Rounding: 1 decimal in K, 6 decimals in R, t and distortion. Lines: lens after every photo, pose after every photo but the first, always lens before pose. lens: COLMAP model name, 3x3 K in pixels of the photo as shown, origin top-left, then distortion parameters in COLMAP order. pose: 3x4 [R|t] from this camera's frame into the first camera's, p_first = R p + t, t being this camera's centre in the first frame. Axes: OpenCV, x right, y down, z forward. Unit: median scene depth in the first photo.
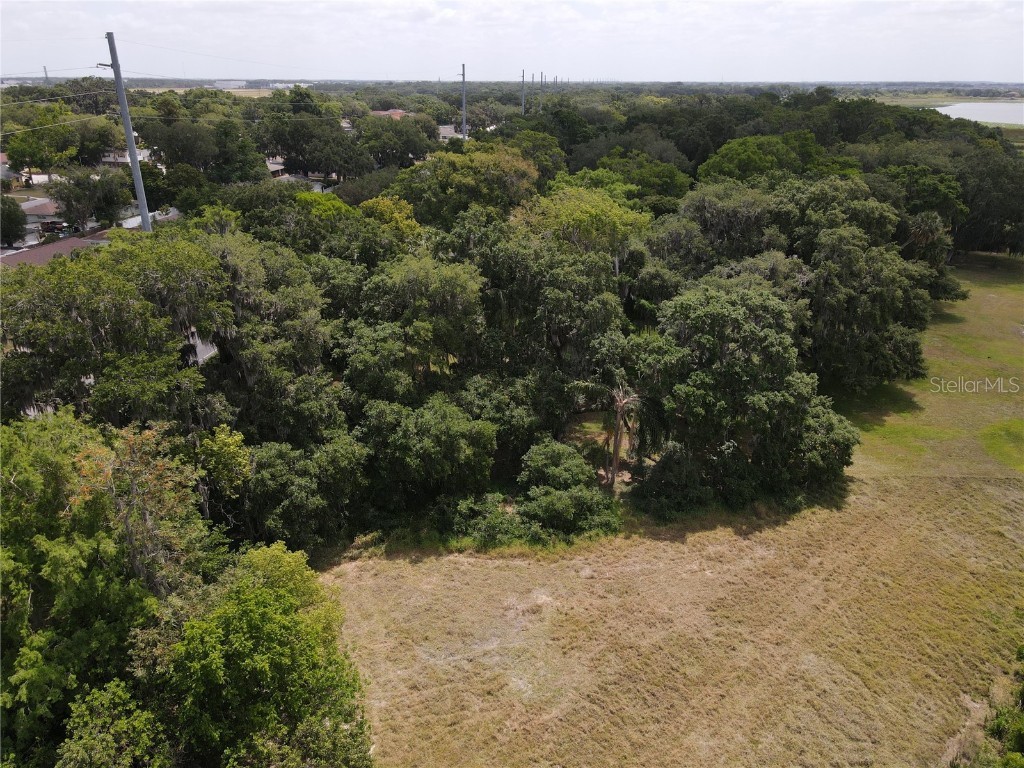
lens RADIAL K [[756.6, 0, 509.1], [0, 756.6, 376.1], [0, 0, 1]] dist [0.001623, 0.020298]
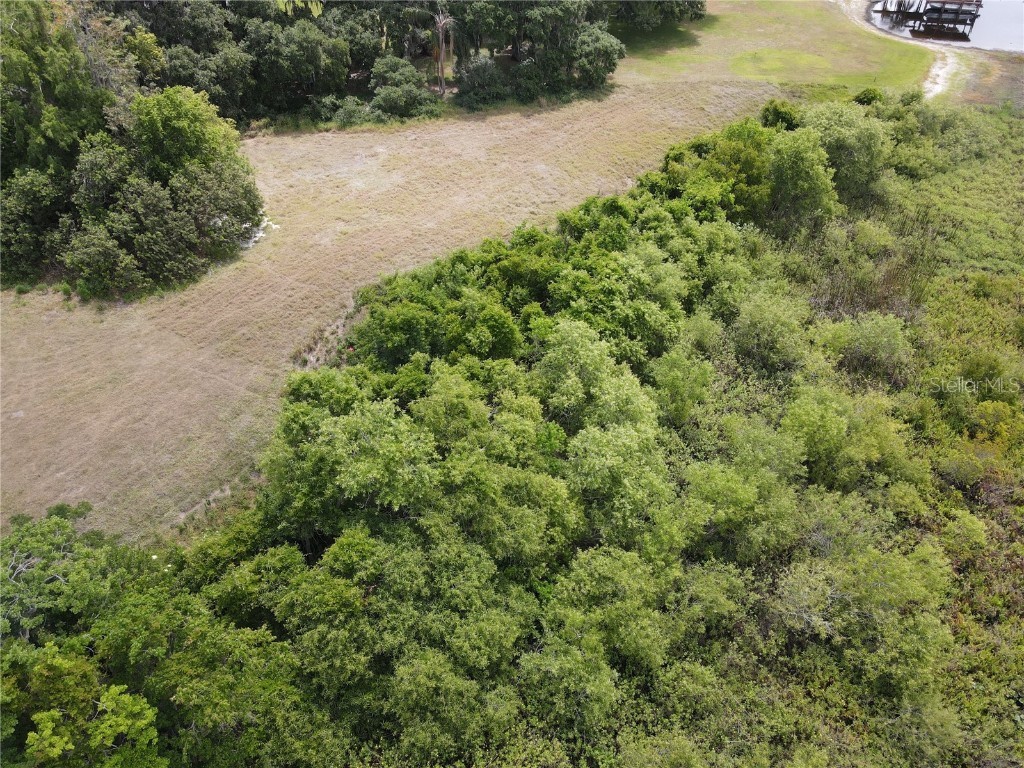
lens RADIAL K [[756.6, 0, 512.3], [0, 756.6, 386.6], [0, 0, 1]] dist [0.001623, 0.020298]
pose [[0.997171, -0.057926, 0.047896, 0.180665], [0.039960, 0.948276, 0.314921, 0.239492], [-0.063661, -0.312117, 0.947909, -0.517991]]
